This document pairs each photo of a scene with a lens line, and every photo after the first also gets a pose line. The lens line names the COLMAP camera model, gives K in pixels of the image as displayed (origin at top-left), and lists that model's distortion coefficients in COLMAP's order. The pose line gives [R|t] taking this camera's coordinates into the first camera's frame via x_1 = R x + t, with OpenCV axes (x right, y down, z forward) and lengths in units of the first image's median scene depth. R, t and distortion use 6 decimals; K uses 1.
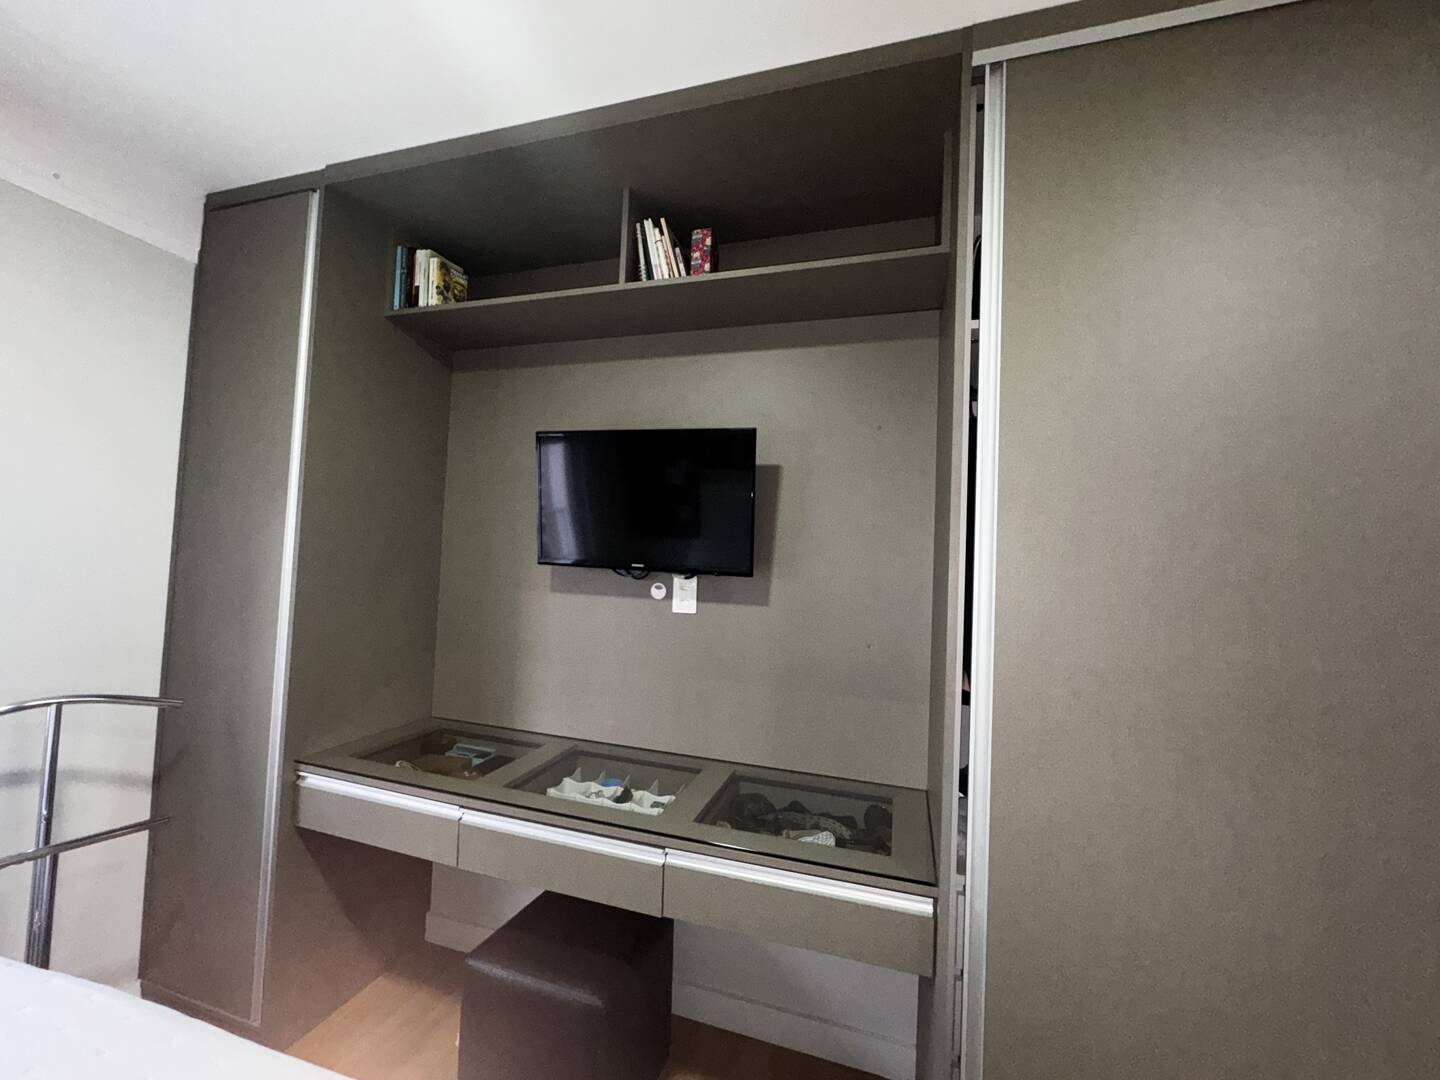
lens RADIAL K [[576.8, 0, 717.7], [0, 576.8, 539.6], [0, 0, 1]] dist [-0.004335, 0.000884]
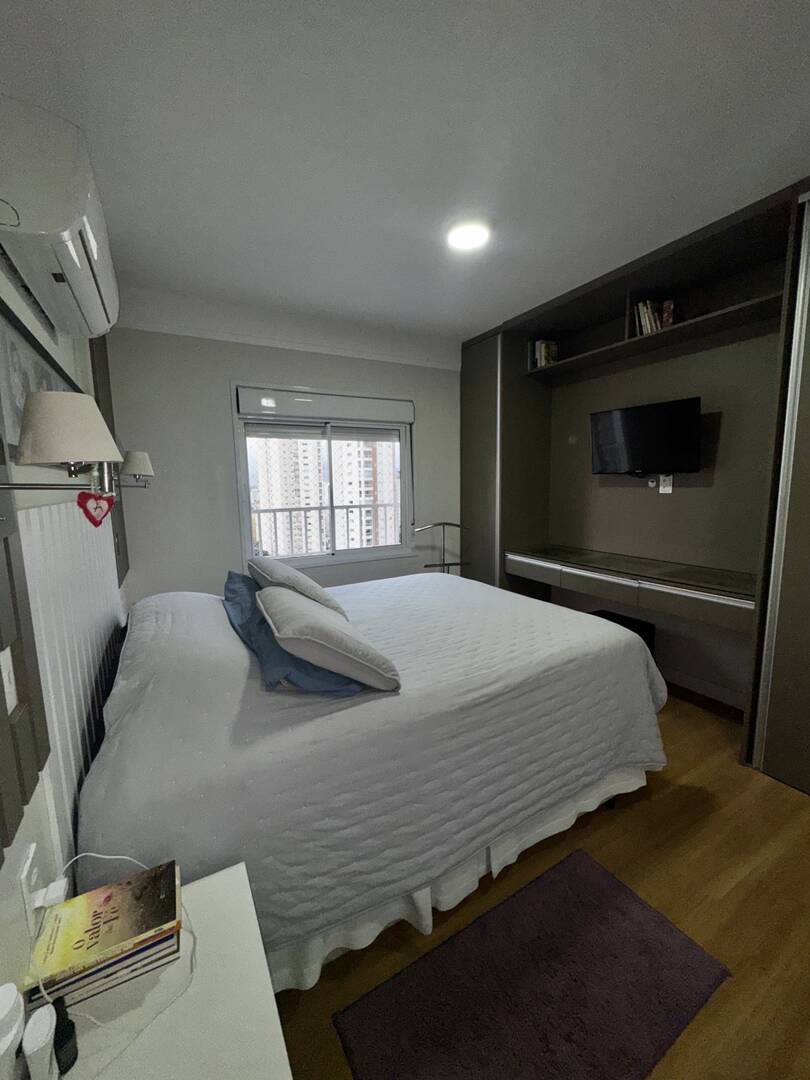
lens RADIAL K [[432.6, 0, 402.6], [0, 432.6, 540.8], [0, 0, 1]] dist [-0.004335, 0.000884]
pose [[0.720600, 0.035477, -0.692443, 0.353012], [0.077671, 0.988274, 0.131463, 0.021359], [0.688987, -0.148515, 0.709394, -0.788696]]
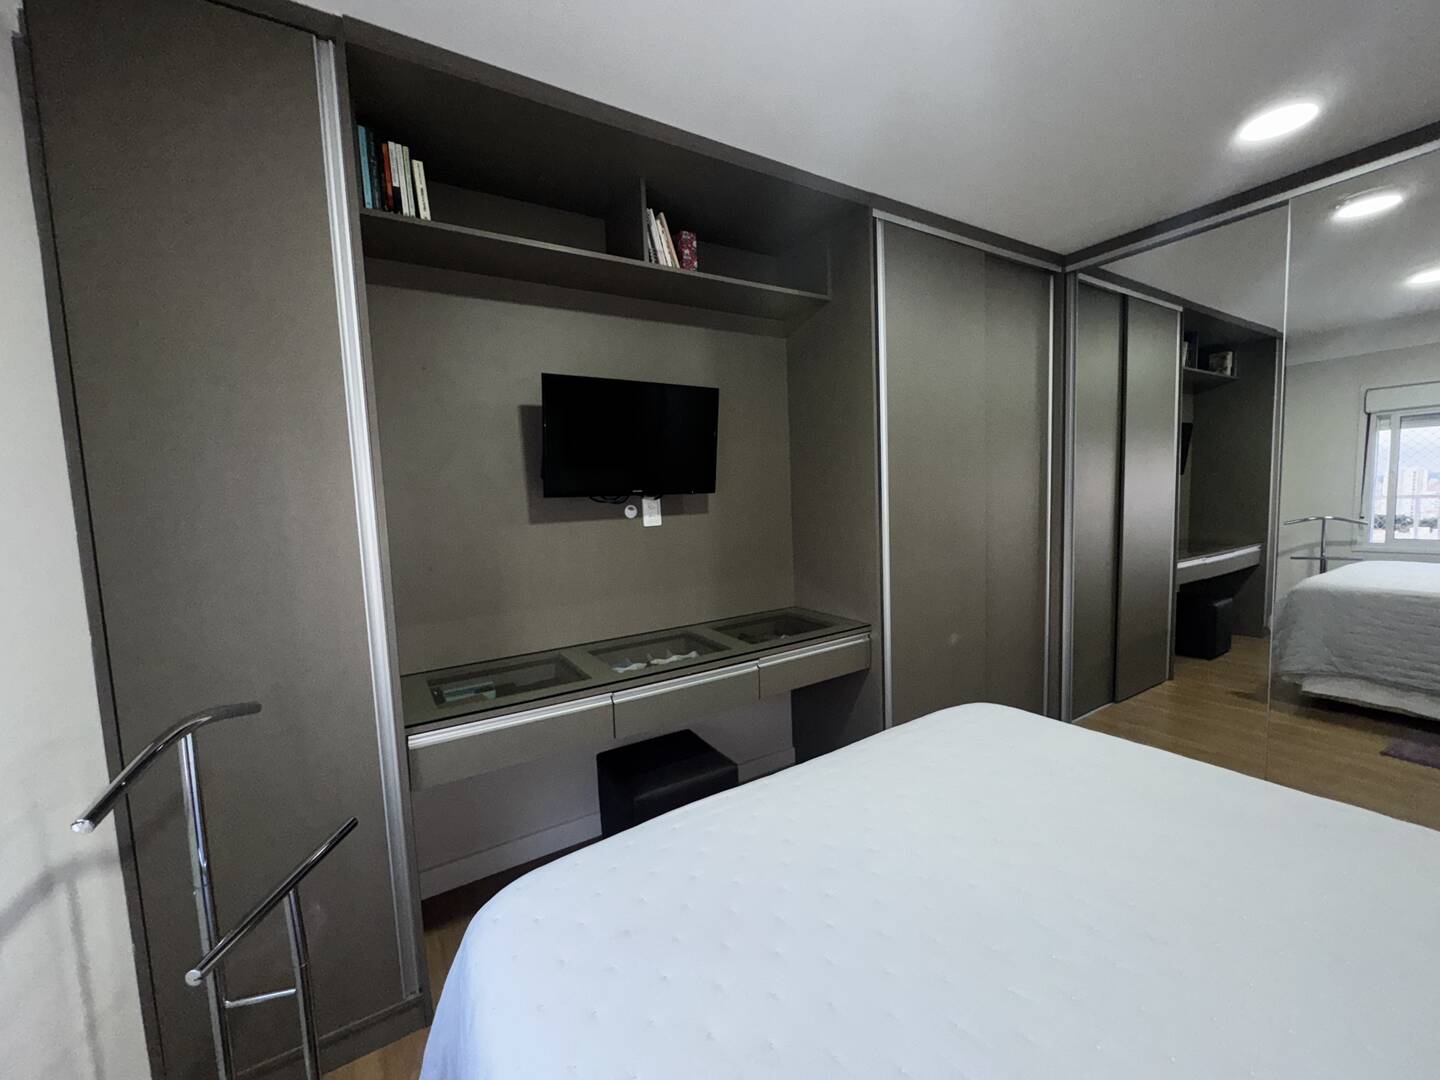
lens RADIAL K [[576.8, 0, 718.4], [0, 576.8, 541.4], [0, 0, 1]] dist [-0.004335, 0.000884]
pose [[0.650507, -0.134194, 0.747551, -0.994360], [0.033460, 0.988375, 0.148308, -0.028739], [-0.758763, -0.071462, 0.647435, 0.038771]]
